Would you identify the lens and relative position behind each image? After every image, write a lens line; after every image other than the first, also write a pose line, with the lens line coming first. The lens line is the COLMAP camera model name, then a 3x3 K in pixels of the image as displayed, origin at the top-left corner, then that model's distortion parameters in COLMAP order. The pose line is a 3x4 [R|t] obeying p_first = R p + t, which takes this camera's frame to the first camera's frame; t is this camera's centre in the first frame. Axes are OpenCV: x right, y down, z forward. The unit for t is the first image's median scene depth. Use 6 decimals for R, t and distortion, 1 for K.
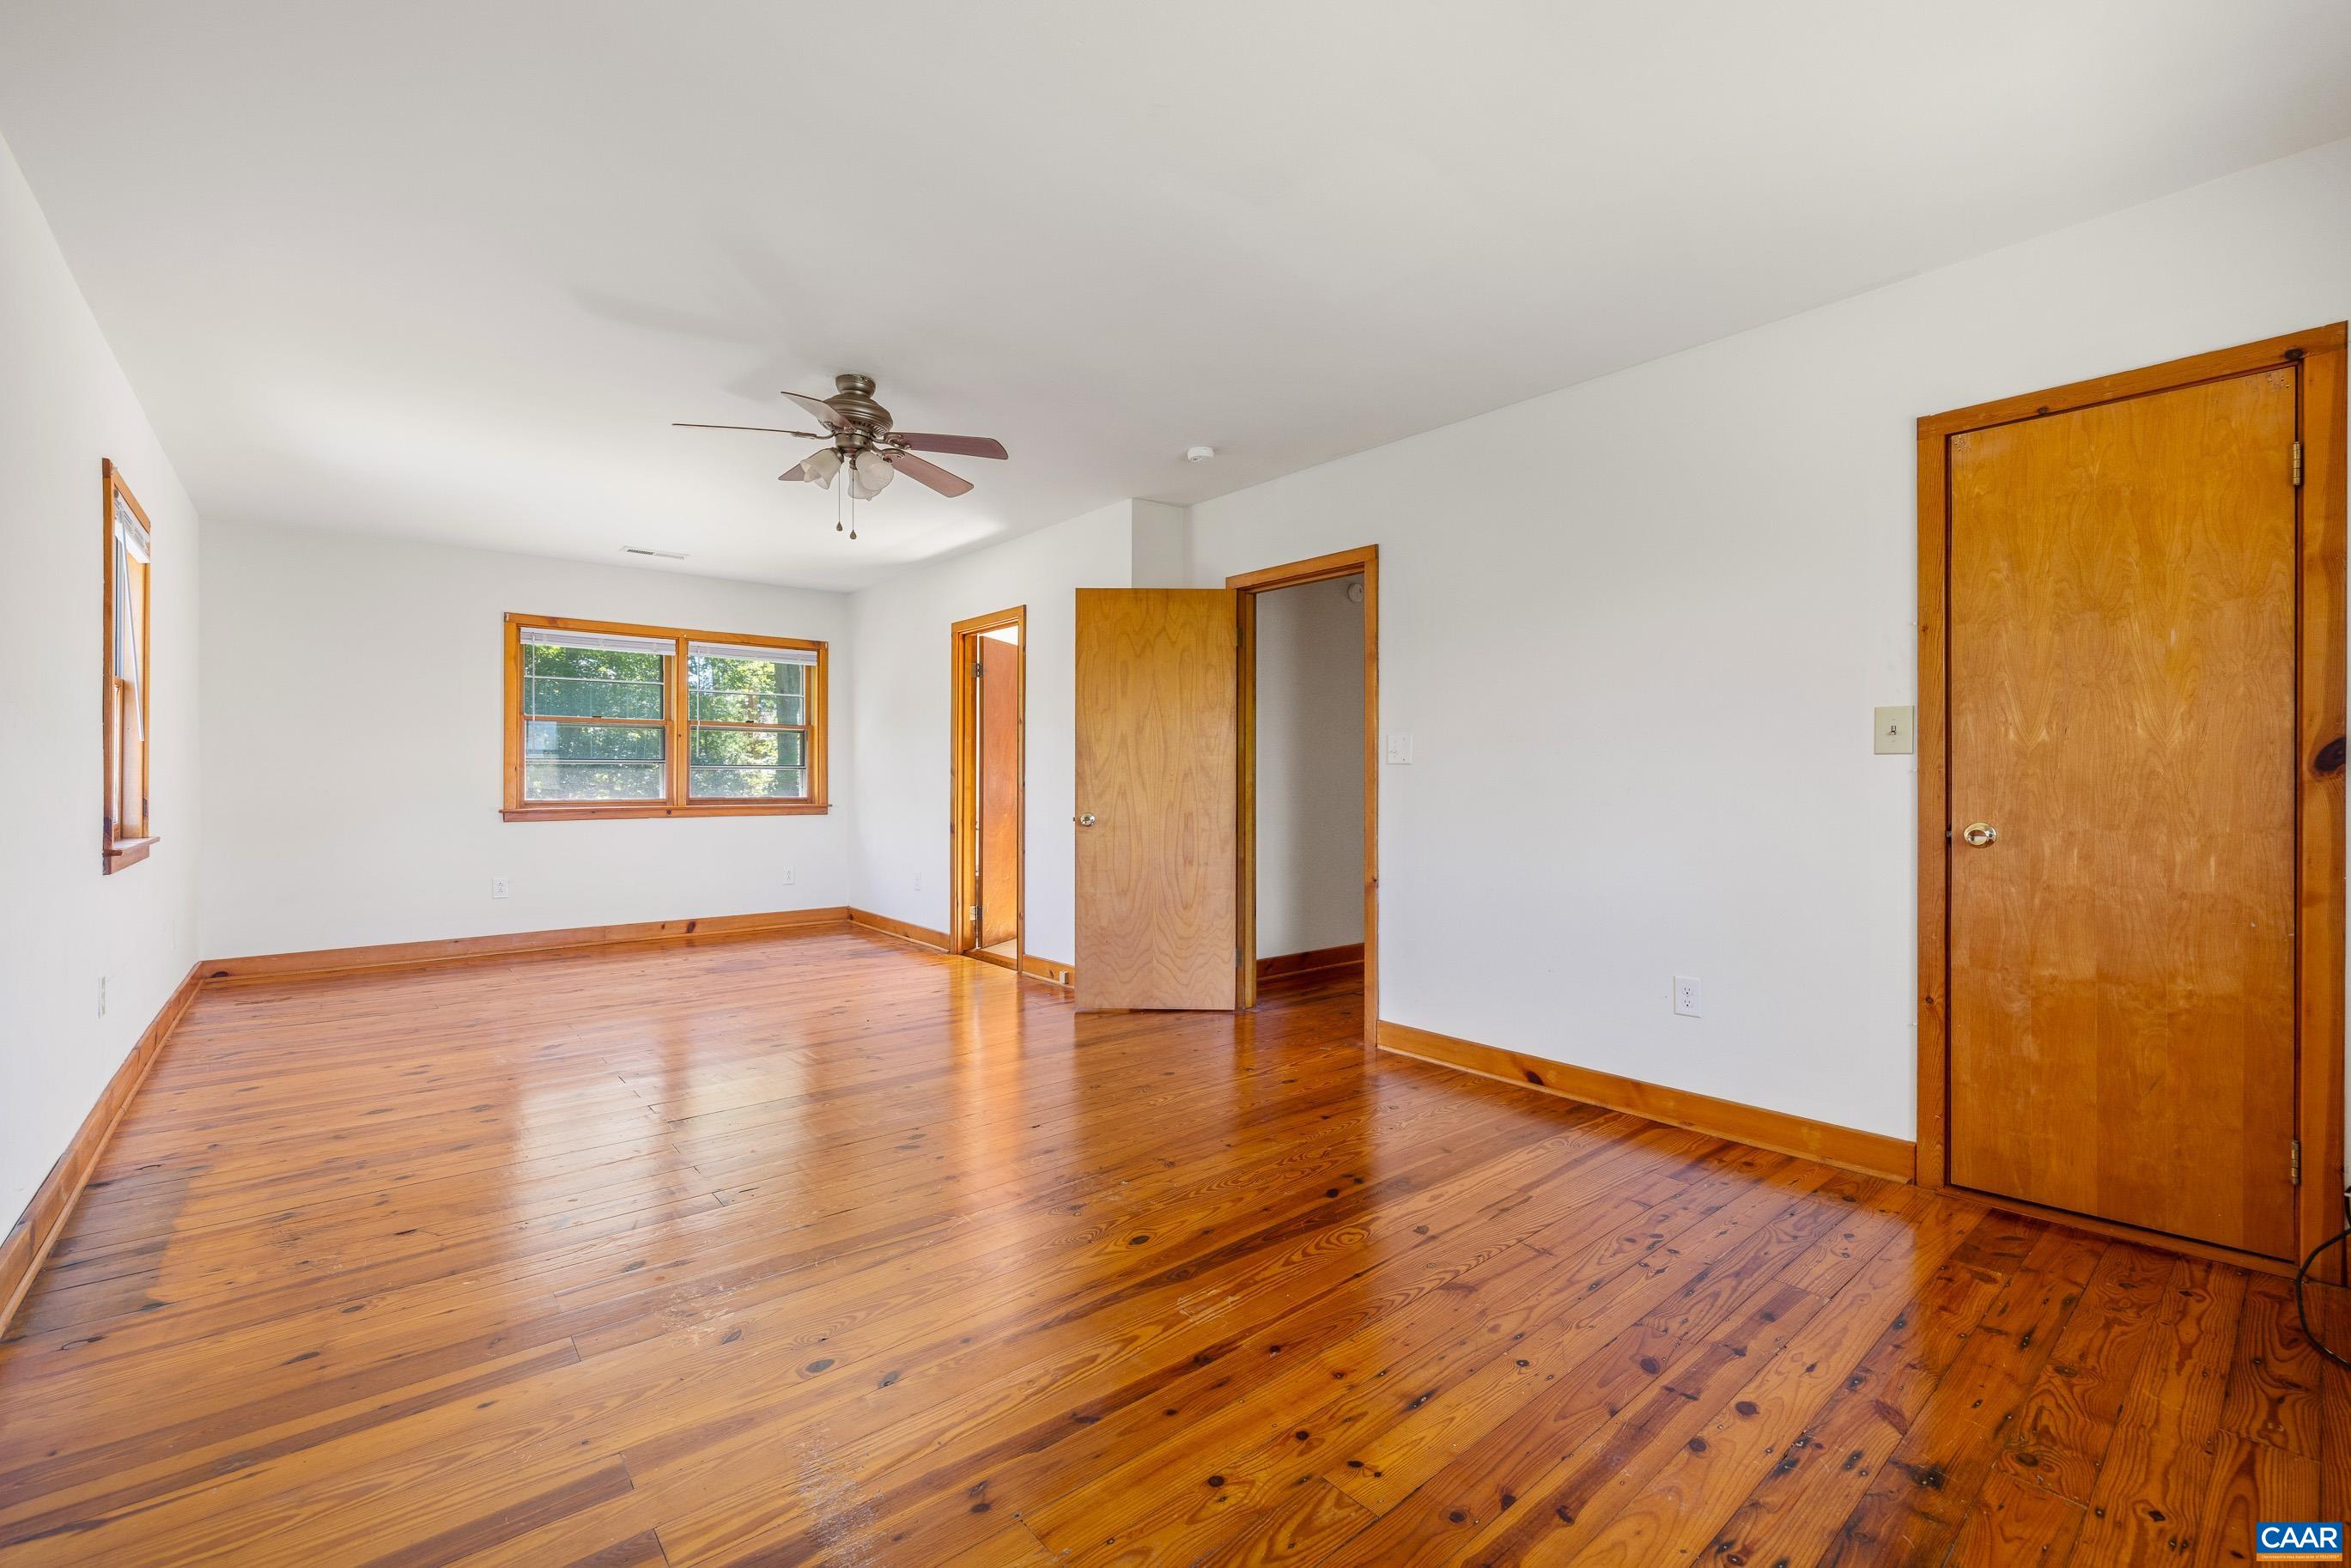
lens RADIAL K [[1009.6, 0, 1181.9], [0, 1009.6, 777.9], [0, 0, 1]] dist [0.002078, -0.000416]
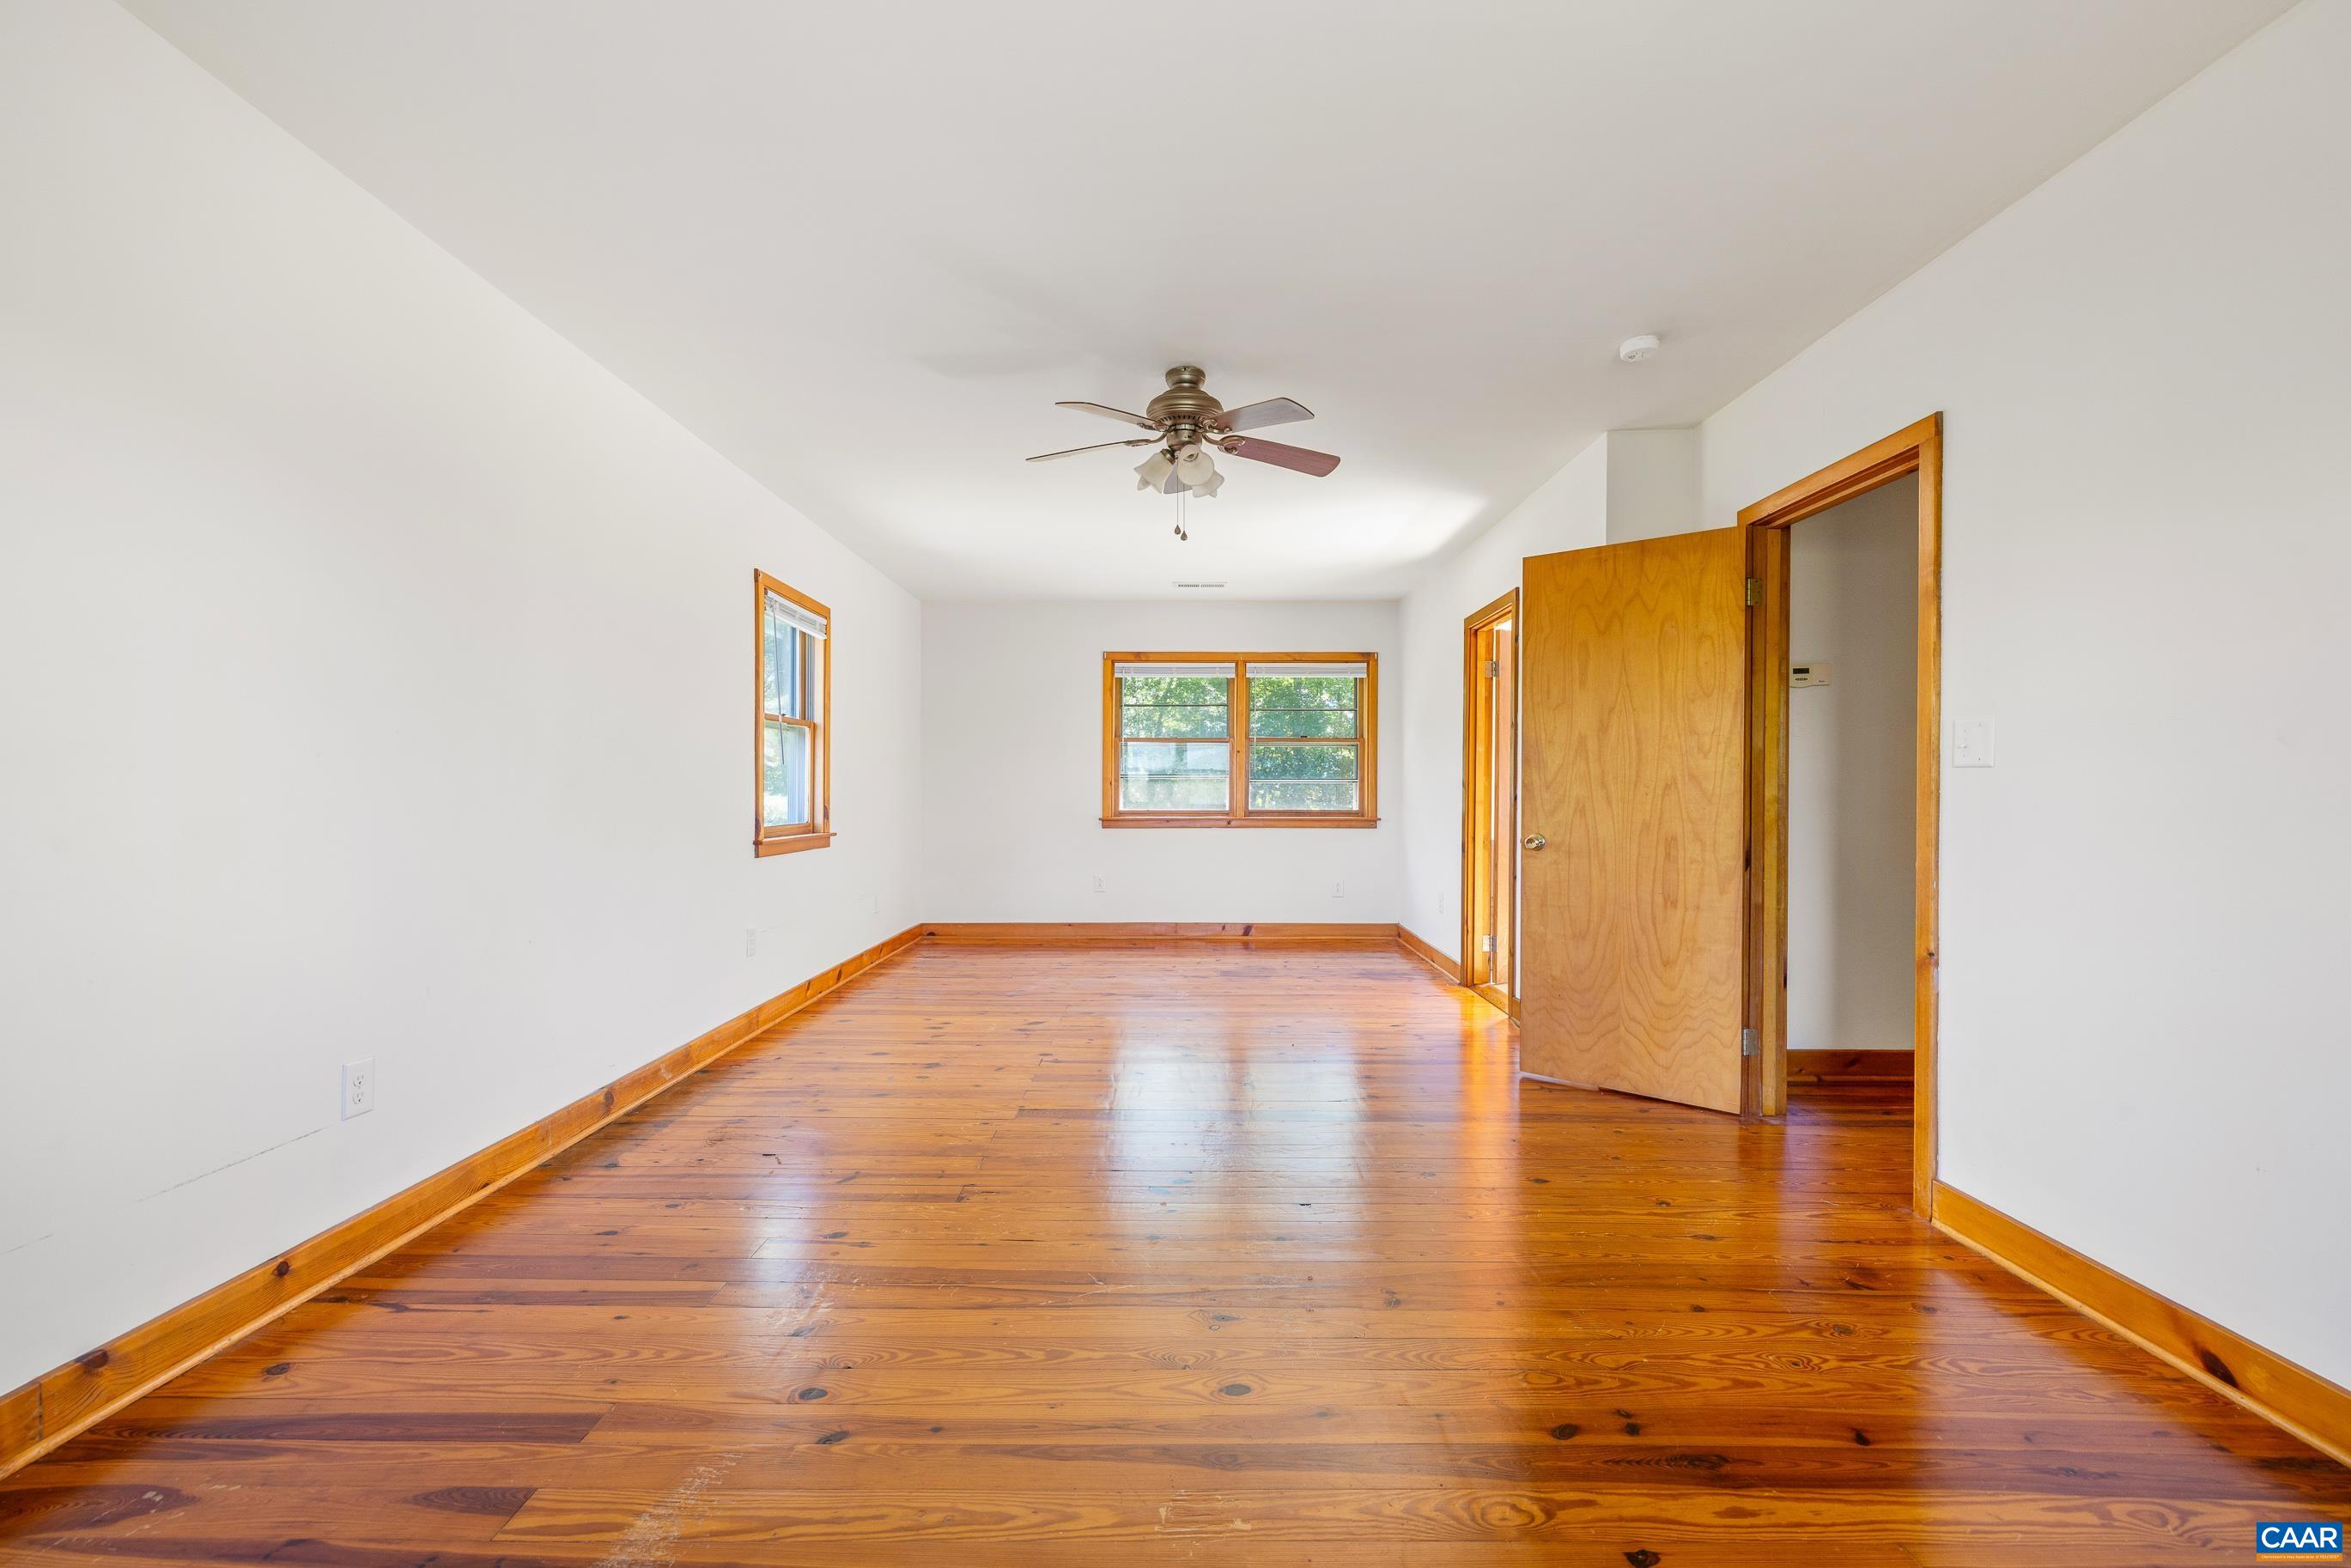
lens RADIAL K [[1009.6, 0, 1169.1], [0, 1009.6, 796.9], [0, 0, 1]] dist [0.002078, -0.000416]
pose [[0.757901, 0.003314, -0.652361, 0.211950], [-0.000230, 0.999988, 0.004813, 0.001464], [0.652369, -0.003498, 0.757893, 0.194884]]
